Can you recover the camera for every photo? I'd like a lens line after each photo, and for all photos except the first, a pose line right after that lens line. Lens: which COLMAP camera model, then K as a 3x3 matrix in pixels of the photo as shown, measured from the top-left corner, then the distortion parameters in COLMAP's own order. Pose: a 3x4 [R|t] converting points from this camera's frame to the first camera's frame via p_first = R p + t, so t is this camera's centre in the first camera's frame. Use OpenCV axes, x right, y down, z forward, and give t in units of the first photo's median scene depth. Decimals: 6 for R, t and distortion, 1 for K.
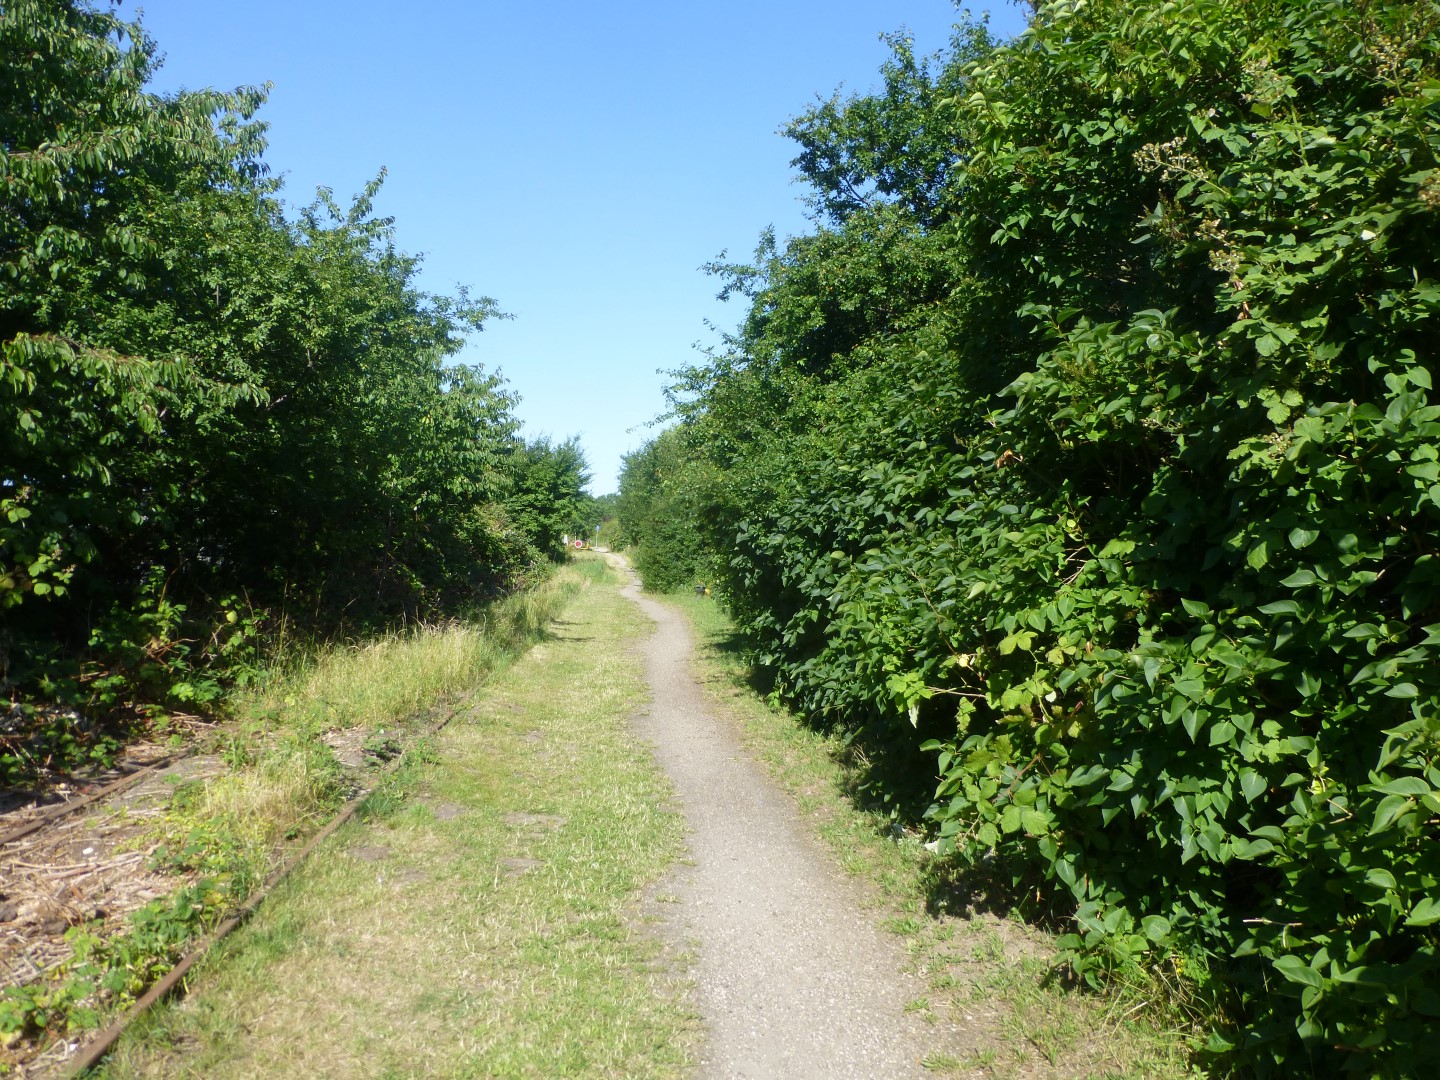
lens RADIAL K [[1053.8, 0, 721.2], [0, 1053.8, 536.2], [0, 0, 1]] dist [-0.001839, 0.004556]
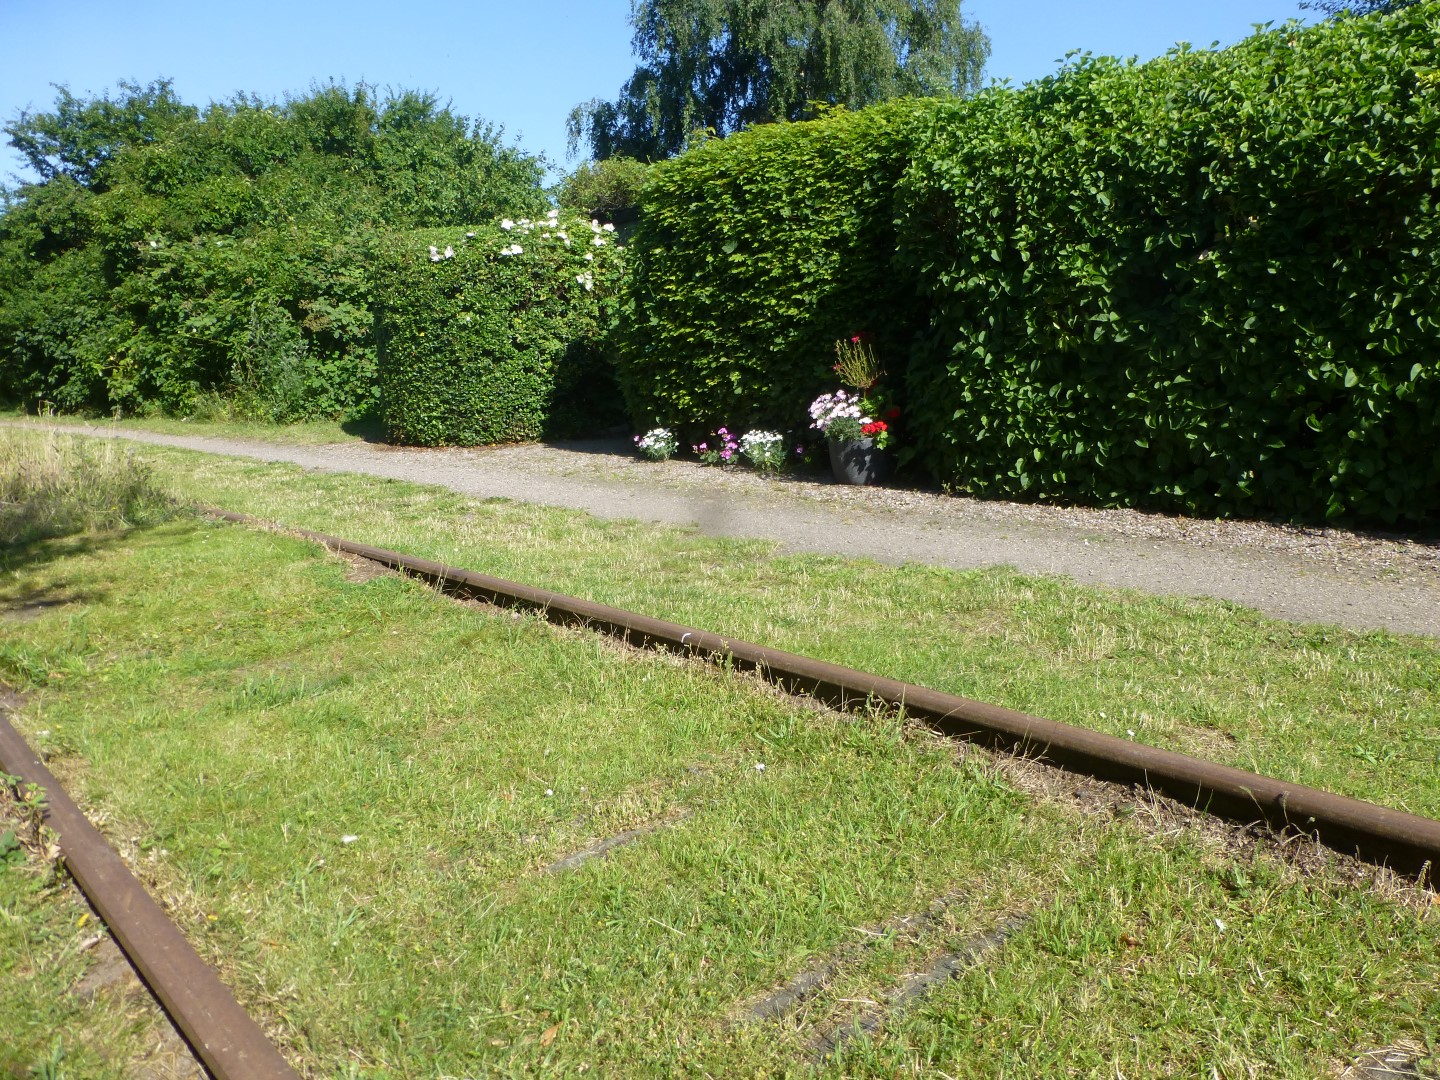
lens RADIAL K [[1053.8, 0, 721.6], [0, 1053.8, 535.0], [0, 0, 1]] dist [-0.001839, 0.004556]
pose [[0.781705, -0.146722, 0.606143, -0.267210], [0.045697, 0.982794, 0.178961, 0.091241], [-0.621972, -0.112196, 0.774960, -1.993625]]
